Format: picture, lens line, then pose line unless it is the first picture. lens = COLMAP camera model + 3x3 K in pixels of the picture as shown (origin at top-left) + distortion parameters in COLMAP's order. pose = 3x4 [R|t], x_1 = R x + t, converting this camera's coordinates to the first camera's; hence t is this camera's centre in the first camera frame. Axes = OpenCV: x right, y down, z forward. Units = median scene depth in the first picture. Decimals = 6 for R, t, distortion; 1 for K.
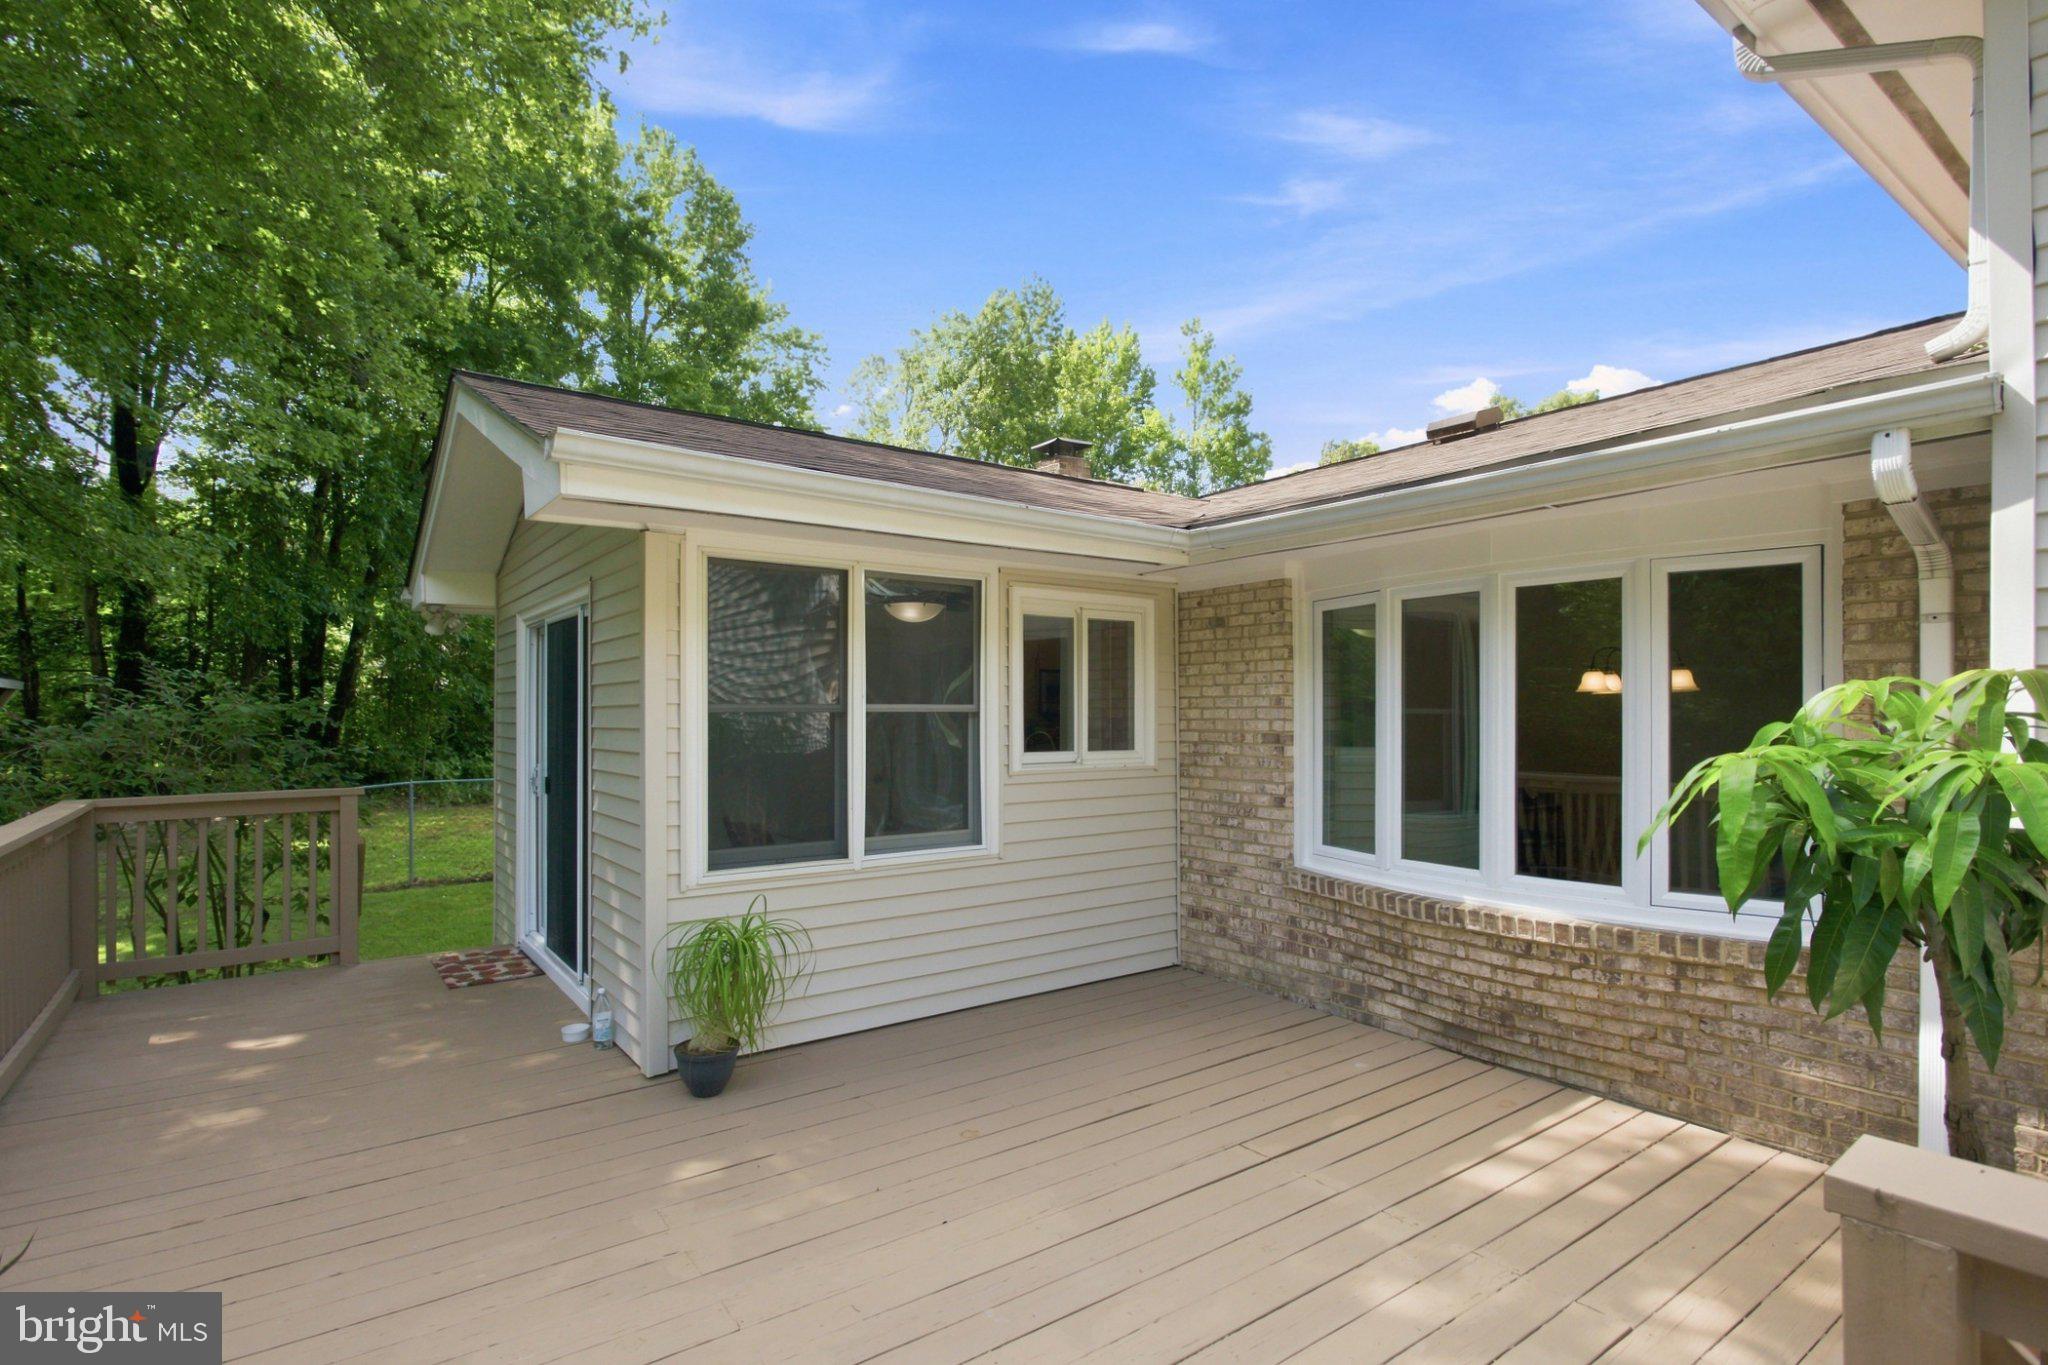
lens RADIAL K [[998.8, 0, 1030.4], [0, 998.8, 717.2], [0, 0, 1]] dist [-0.003746, -0.000180]
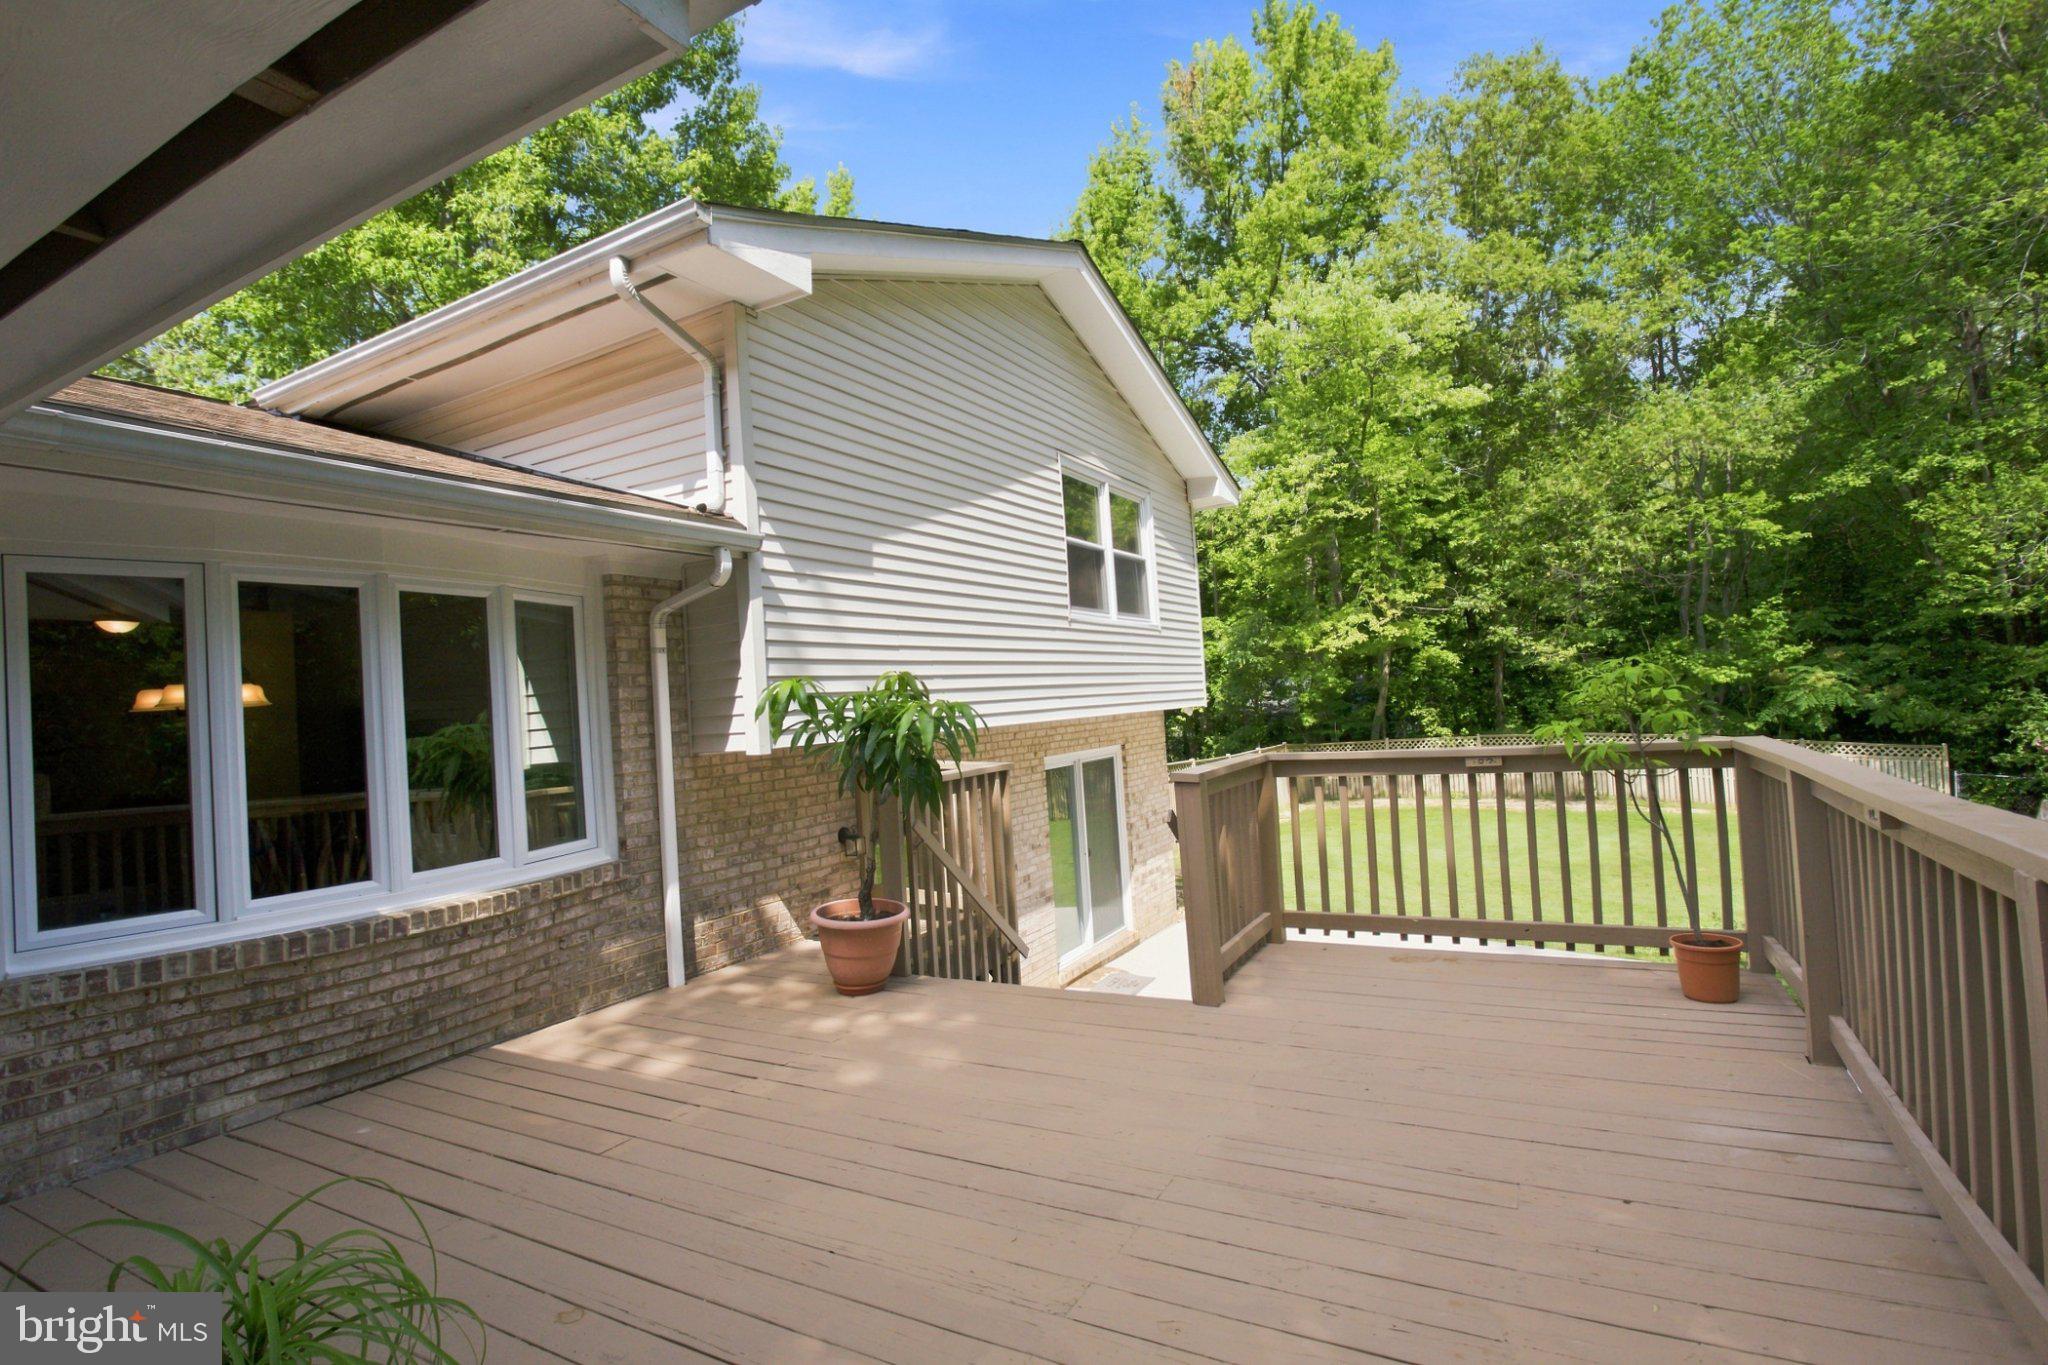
lens RADIAL K [[985.8, 0, 1024.0], [0, 985.8, 682.5], [0, 0, 1]] dist [-0.008625, -0.000190]
pose [[-0.408246, 0.046480, 0.911688, -0.603511], [0.062928, 0.997760, -0.022690, 0.024257], [-0.910700, 0.048108, -0.410257, 0.741477]]
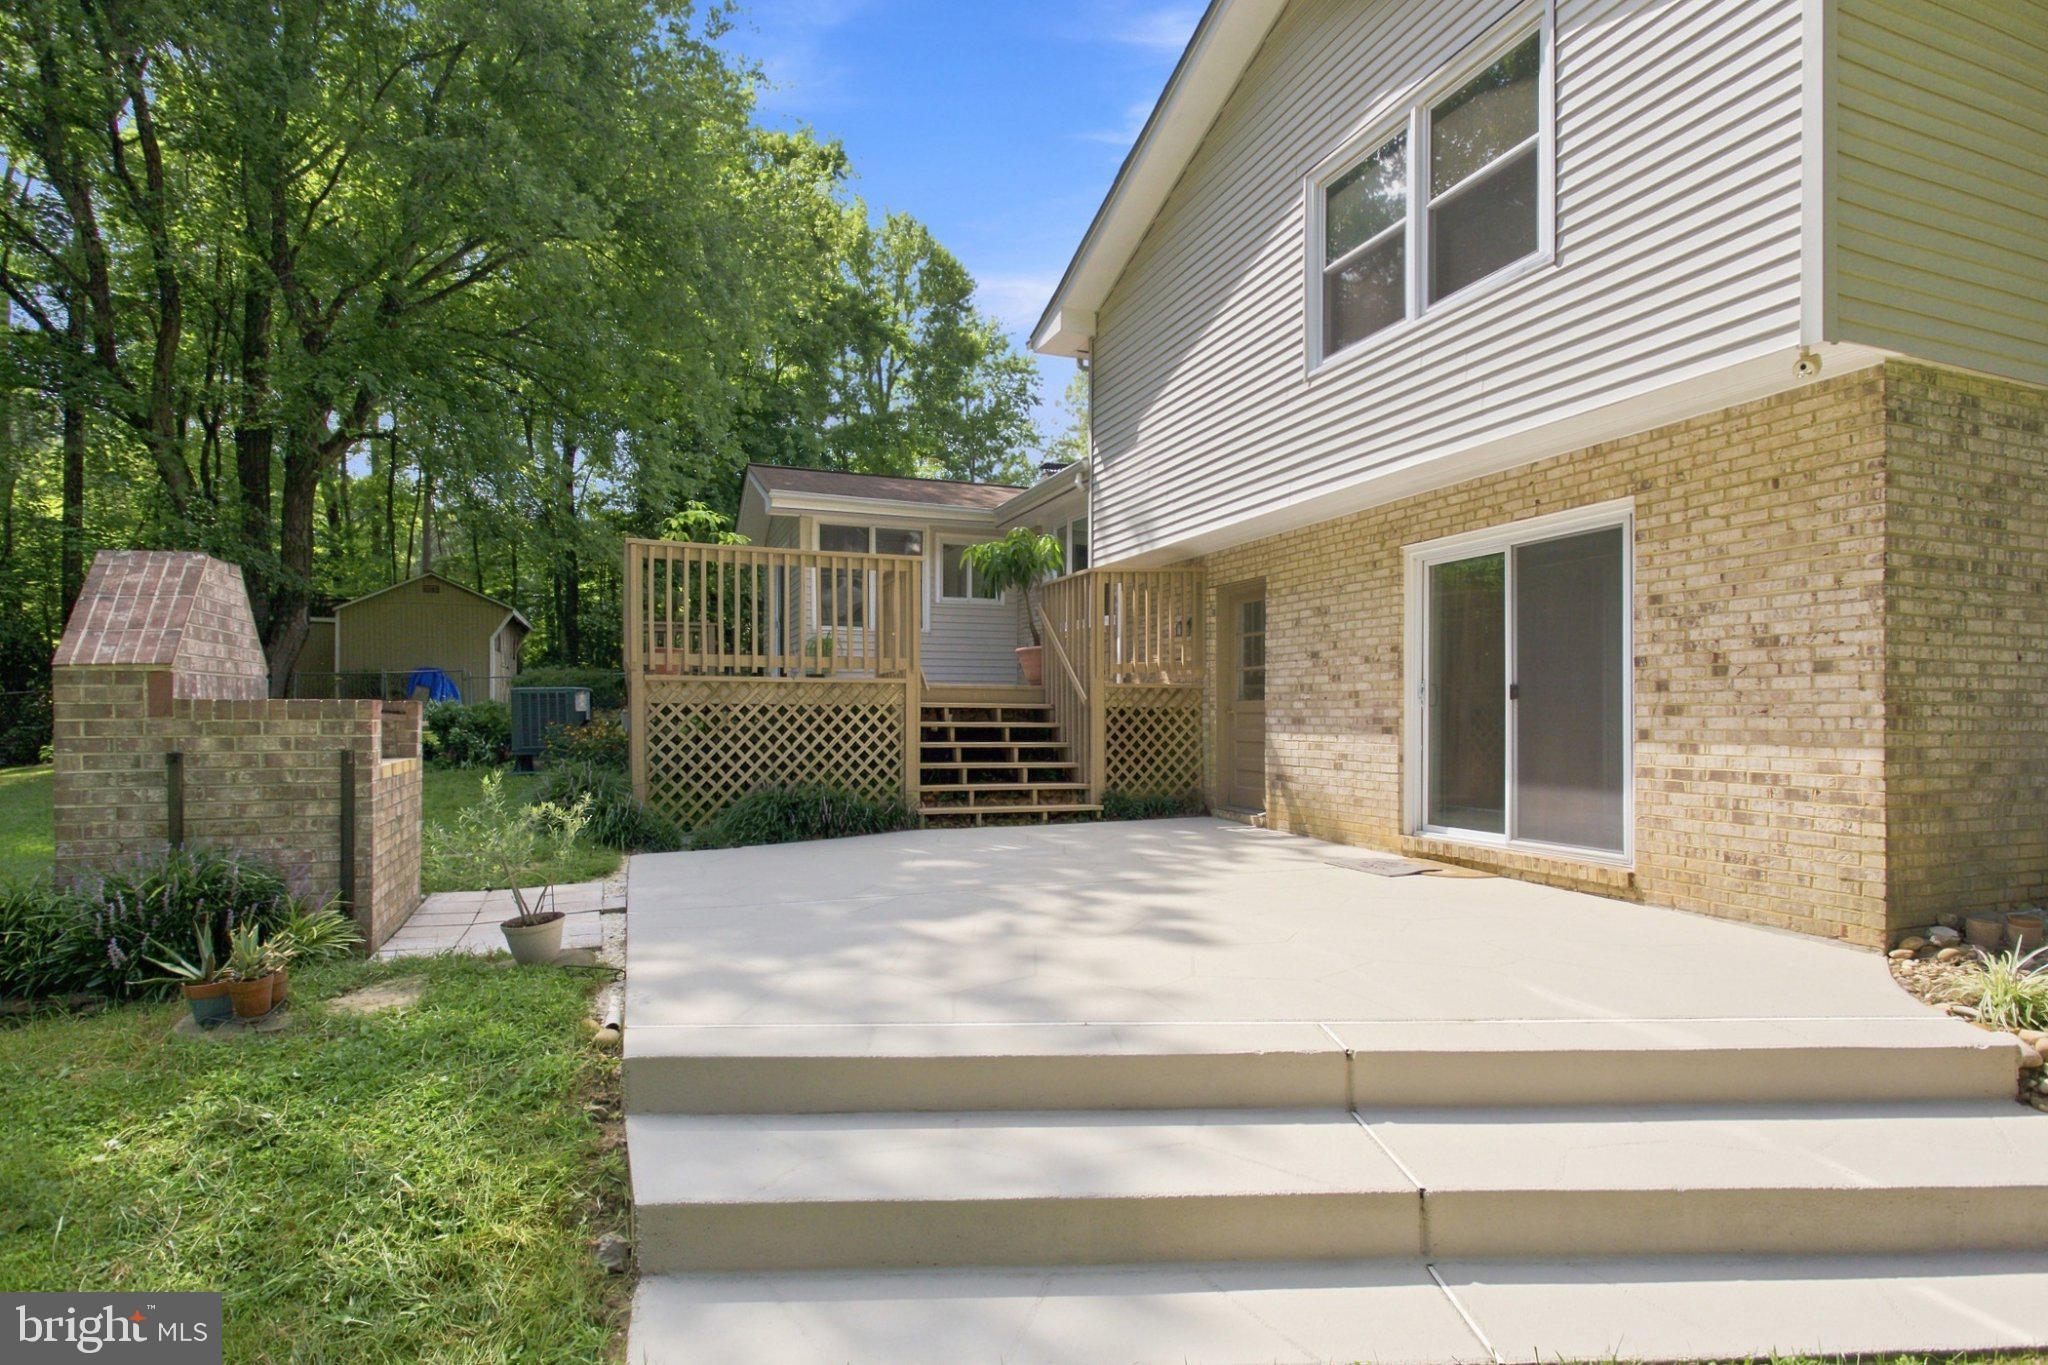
lens RADIAL K [[1023.1, 0, 1055.9], [0, 1023.1, 715.6], [0, 0, 1]] dist [-0.004211, -0.000259]
pose [[0.970616, 0.003039, -0.240613, 1.044910], [-0.002796, 0.999995, 0.001350, 0.385250], [0.240616, -0.000638, 0.970620, -1.719870]]
